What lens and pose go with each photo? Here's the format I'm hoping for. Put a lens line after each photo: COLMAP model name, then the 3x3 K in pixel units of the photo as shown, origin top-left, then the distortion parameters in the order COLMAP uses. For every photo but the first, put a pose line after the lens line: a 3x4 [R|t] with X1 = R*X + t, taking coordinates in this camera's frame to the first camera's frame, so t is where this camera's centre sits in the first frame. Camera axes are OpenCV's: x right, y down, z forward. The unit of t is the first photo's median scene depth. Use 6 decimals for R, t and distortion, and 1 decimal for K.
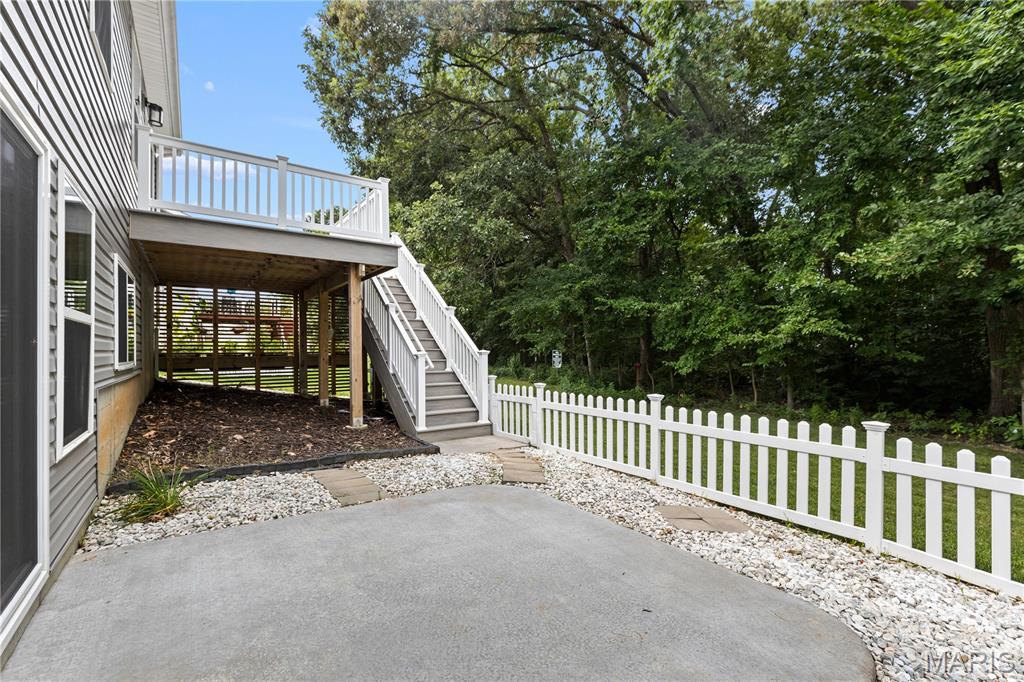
lens RADIAL K [[463.7, 0, 517.4], [0, 463.7, 344.6], [0, 0, 1]] dist [0.008727, -0.000199]
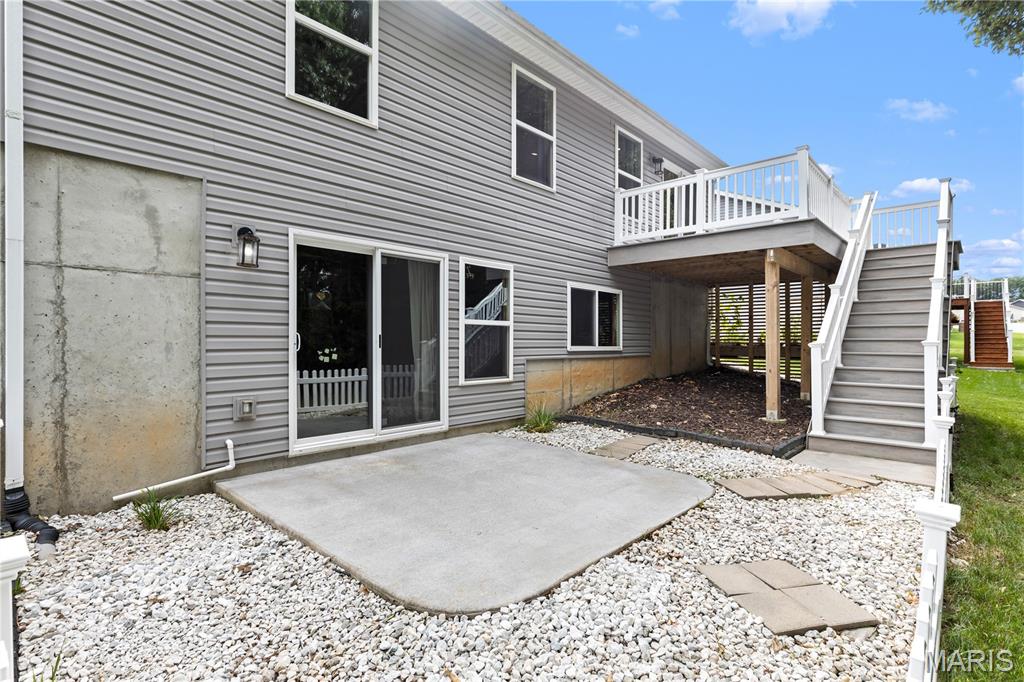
lens RADIAL K [[494.0, 0, 519.9], [0, 494.0, 339.4], [0, 0, 1]] dist [0.001057, 0.000615]
pose [[0.229157, 0.004604, -0.973379, 0.646066], [0.005365, 0.999968, 0.005993, 0.000251], [0.973375, -0.006596, 0.229125, 0.299968]]
